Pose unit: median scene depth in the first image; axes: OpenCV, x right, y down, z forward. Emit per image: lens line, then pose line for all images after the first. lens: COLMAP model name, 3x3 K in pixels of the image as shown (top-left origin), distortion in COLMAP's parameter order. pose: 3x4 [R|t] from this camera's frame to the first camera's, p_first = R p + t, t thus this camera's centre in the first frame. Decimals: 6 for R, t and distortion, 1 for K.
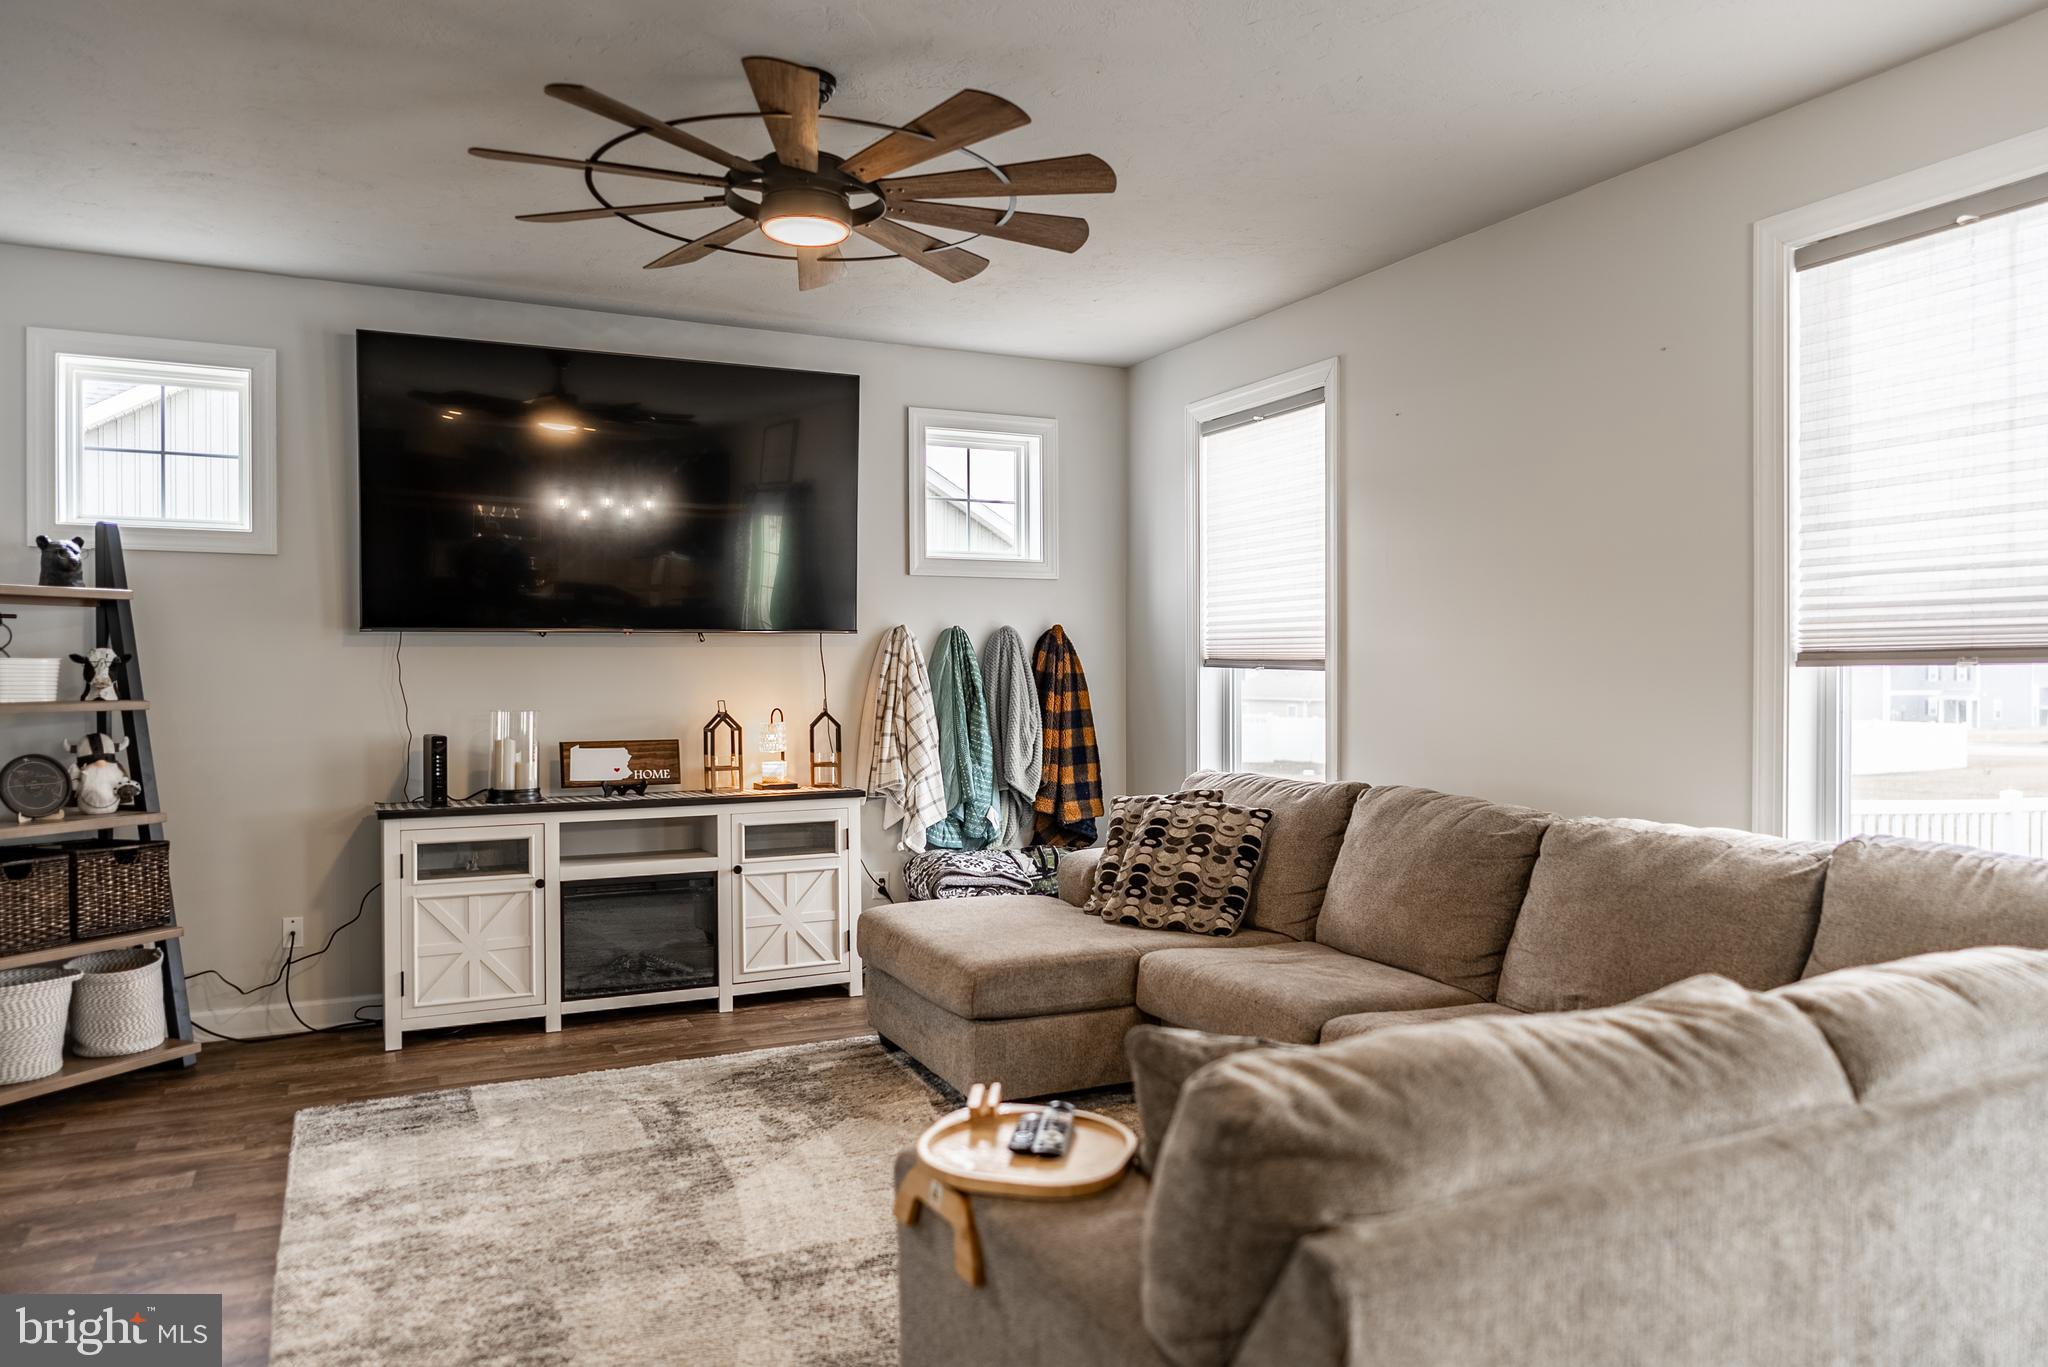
lens RADIAL K [[1364.2, 0, 1029.2], [0, 1364.2, 684.5], [0, 0, 1]] dist [-0.011633, 0.007750]
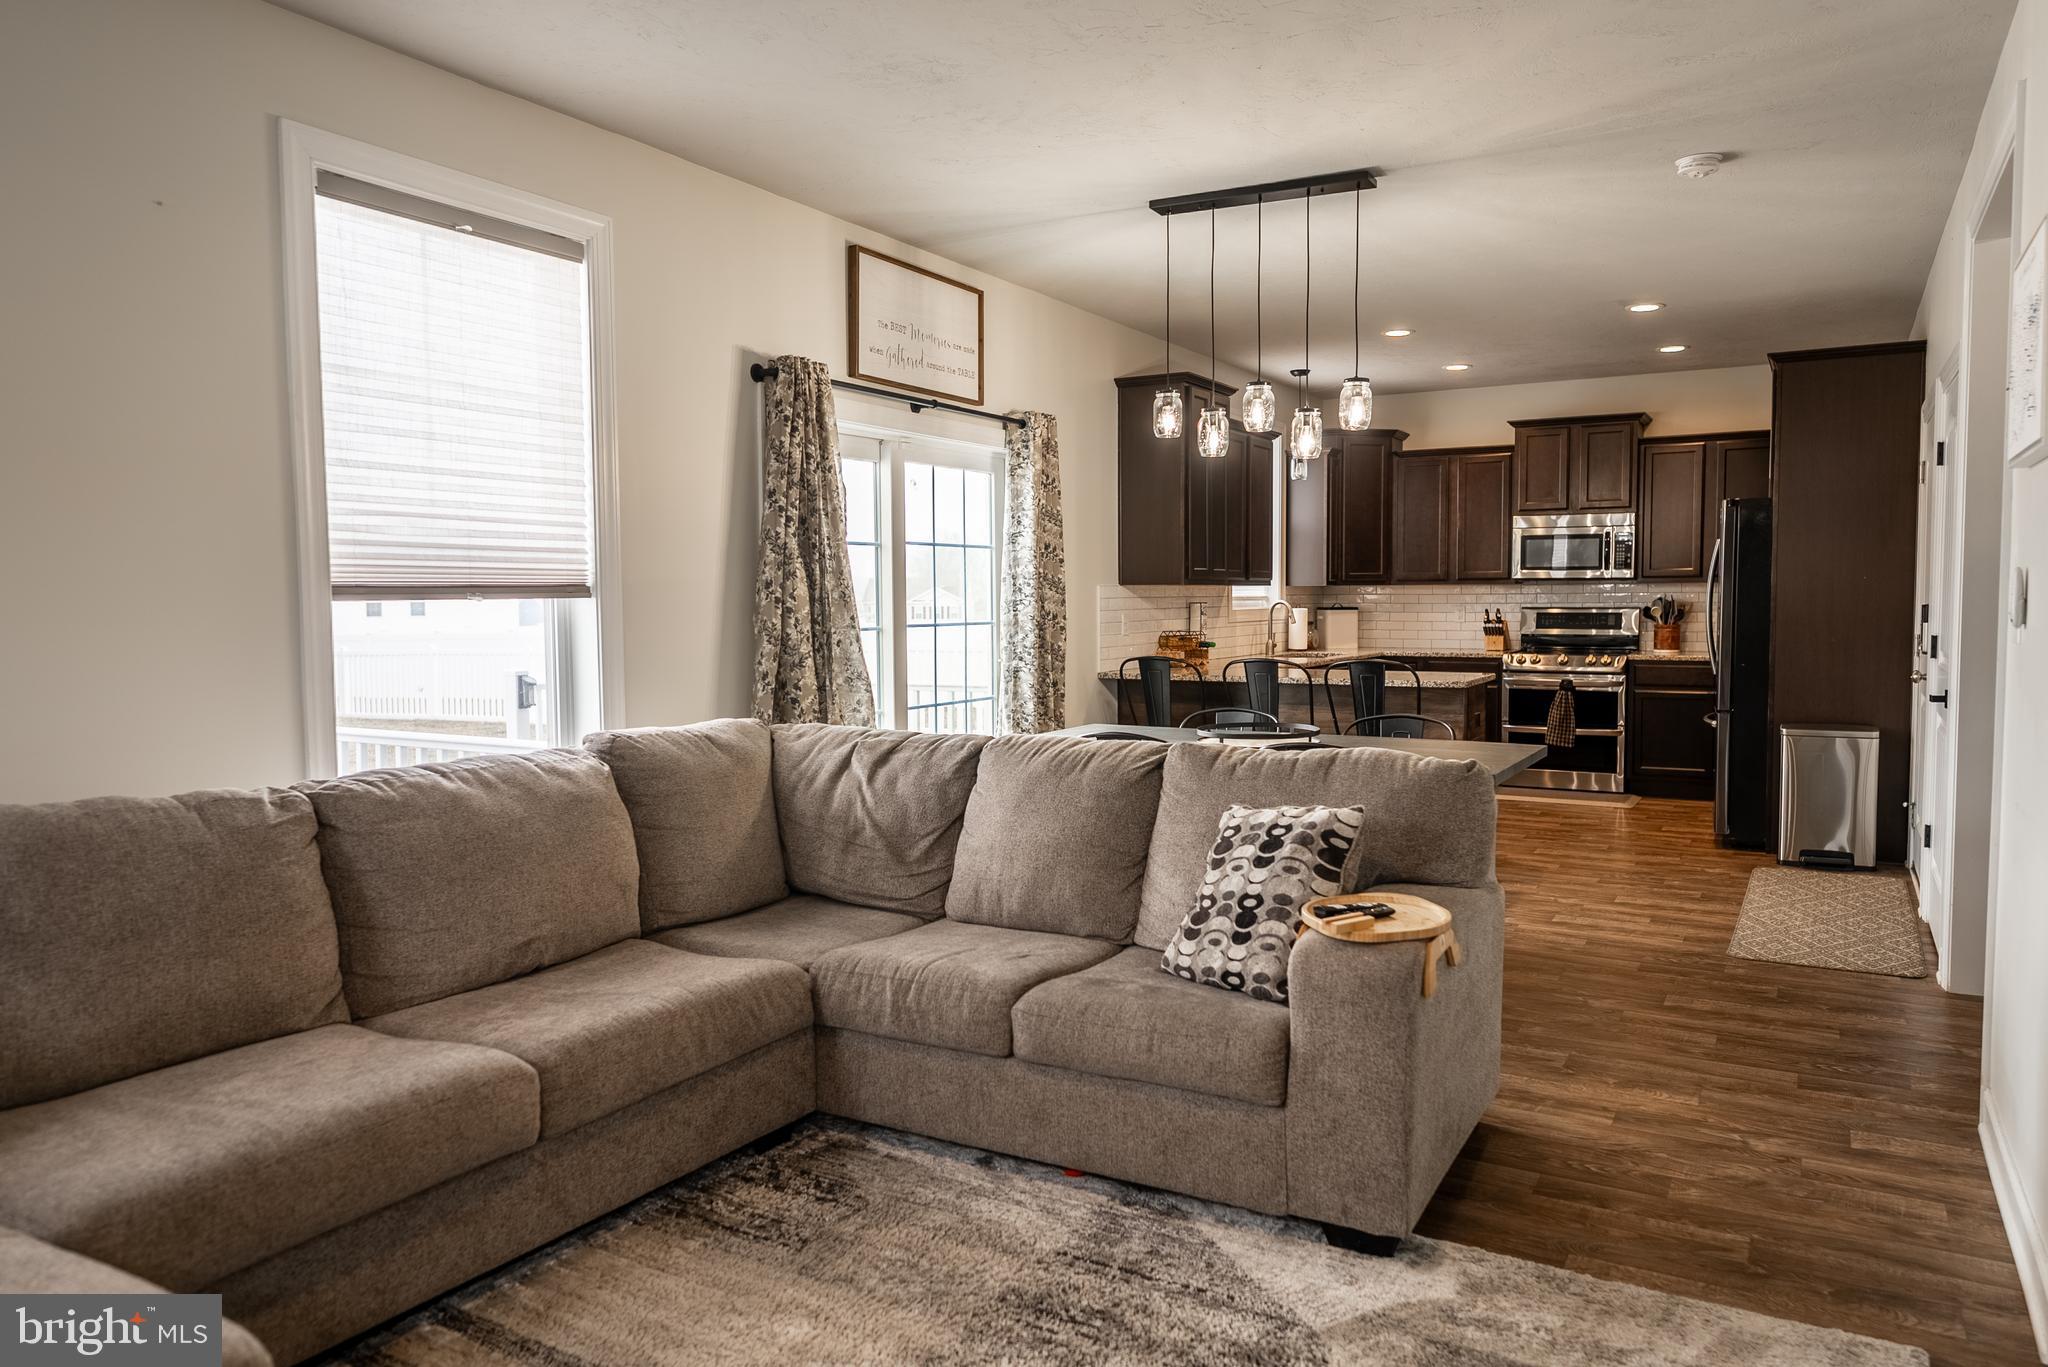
lens RADIAL K [[1364.2, 0, 1040.6], [0, 1364.2, 686.8], [0, 0, 1]] dist [-0.011633, 0.007750]
pose [[-0.553981, -0.047642, 0.831165, -0.389516], [0.016775, 0.997520, 0.068358, -0.006984], [-0.832360, 0.051811, -0.551808, 0.797920]]
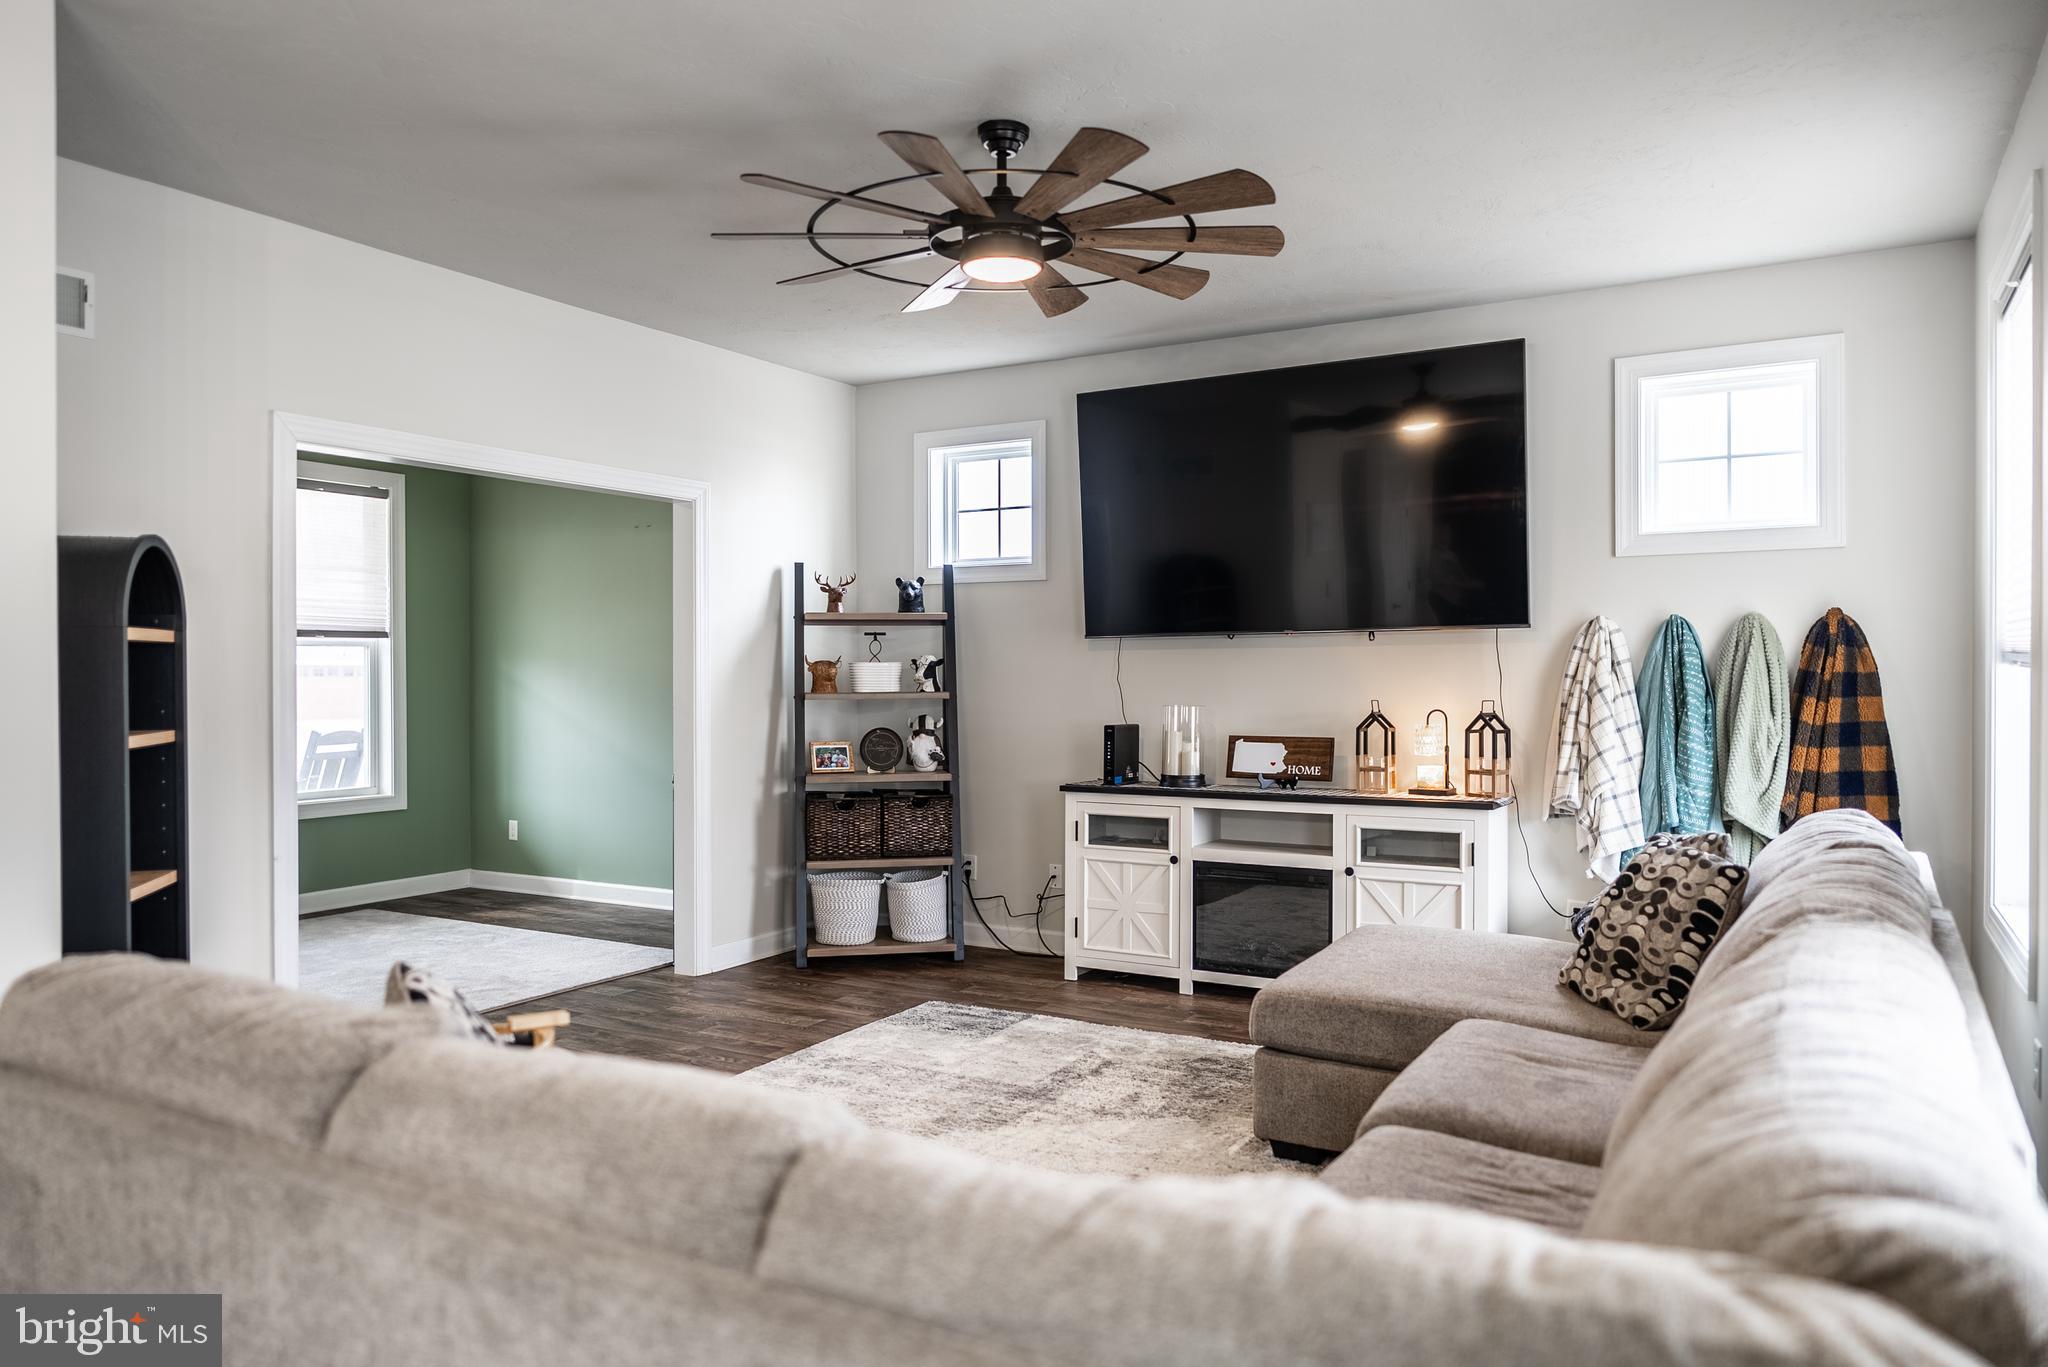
lens RADIAL K [[1364.2, 0, 1032.7], [0, 1364.2, 680.9], [0, 0, 1]] dist [-0.011633, 0.007750]
pose [[0.554564, 0.006295, -0.832117, 0.511021], [-0.006126, 0.999975, 0.003483, -0.004668], [0.832119, 0.003166, 0.554589, 0.277699]]
